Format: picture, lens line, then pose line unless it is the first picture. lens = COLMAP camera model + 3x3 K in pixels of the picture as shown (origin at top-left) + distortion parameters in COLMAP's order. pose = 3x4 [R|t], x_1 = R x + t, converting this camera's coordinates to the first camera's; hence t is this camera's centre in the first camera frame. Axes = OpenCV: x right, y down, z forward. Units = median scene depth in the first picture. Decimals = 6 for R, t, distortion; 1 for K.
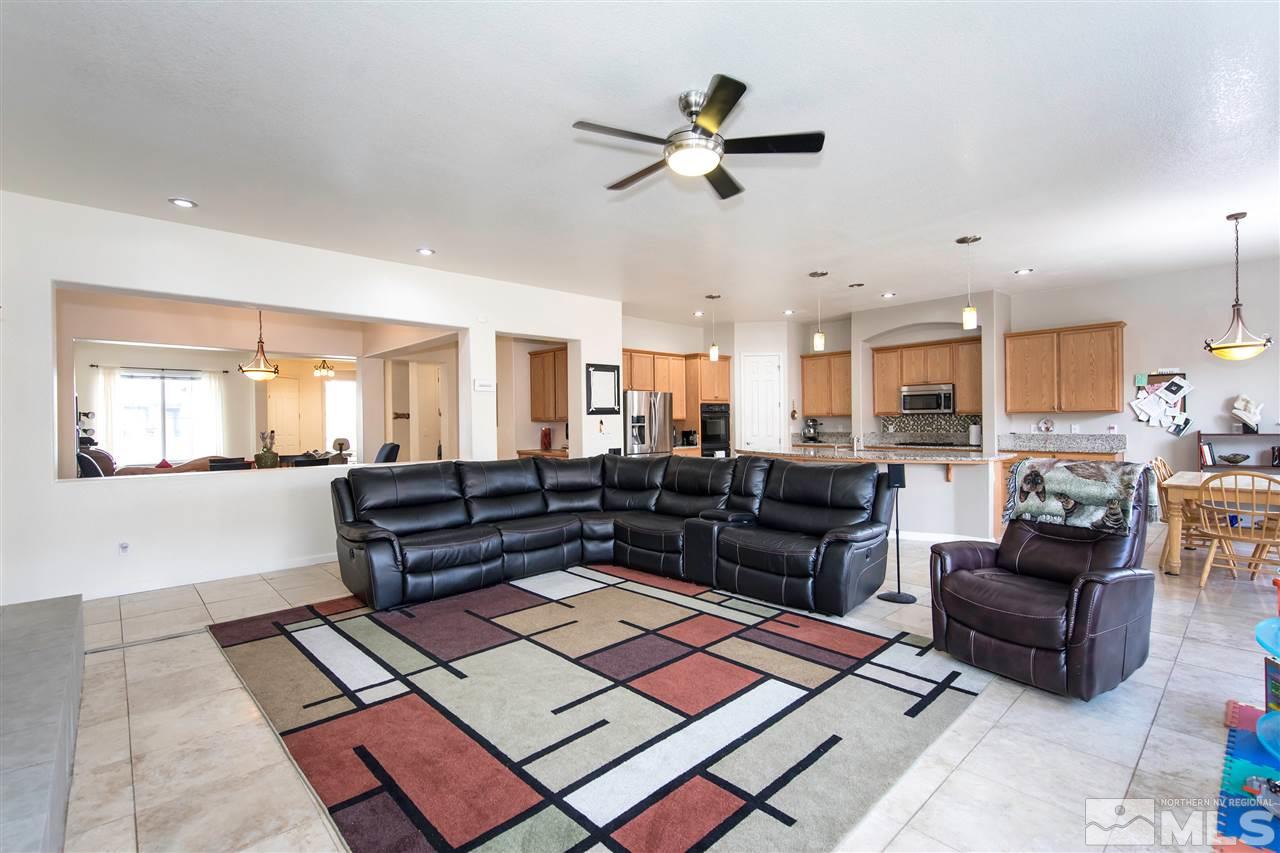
lens RADIAL K [[573.1, 0, 635.9], [0, 573.1, 422.9], [0, 0, 1]] dist [0.002479, -0.000106]
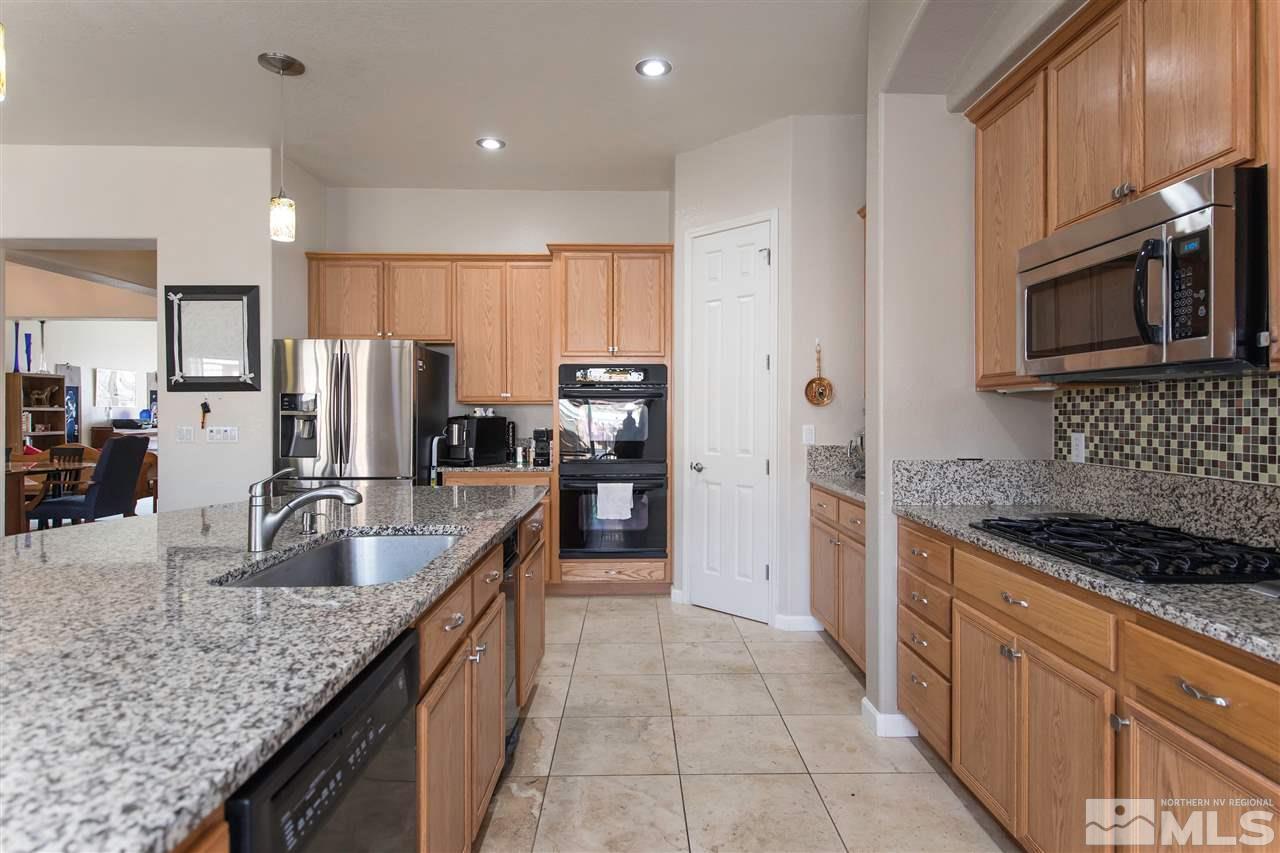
lens RADIAL K [[682.0, 0, 670.4], [0, 682.0, 417.2], [0, 0, 1]] dist [0.001681, 0.001096]
pose [[0.759454, 0.014254, -0.650405, 0.546774], [-0.009040, 0.999895, 0.011358, -0.003322], [0.650499, -0.002746, 0.759503, 0.752881]]
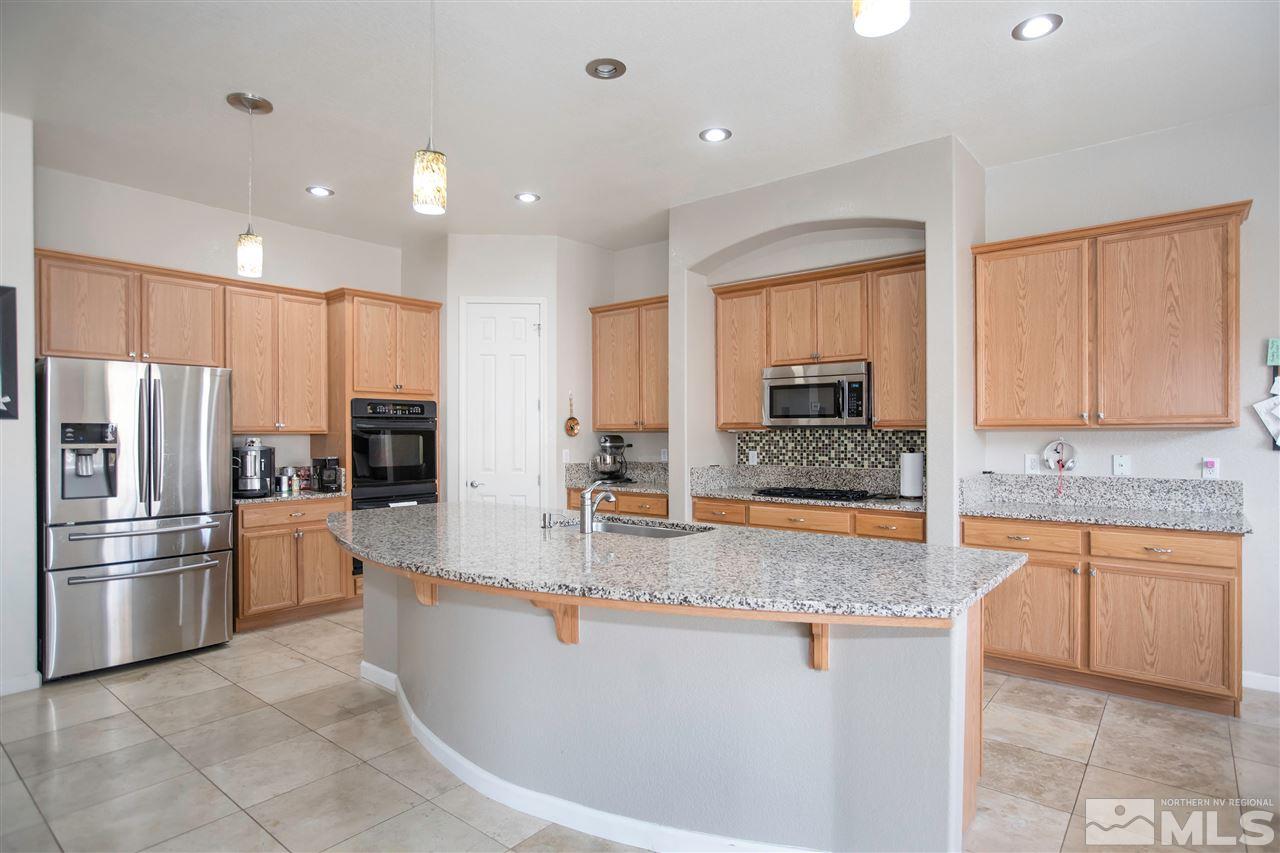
lens RADIAL K [[691.2, 0, 639.9], [0, 691.2, 432.7], [0, 0, 1]] dist [-0.006124, 0.000056]
pose [[0.988570, 0.009552, 0.150461, 0.286999], [-0.008740, 0.999943, -0.006063, -0.006796], [-0.150511, 0.004678, 0.988597, 0.477170]]
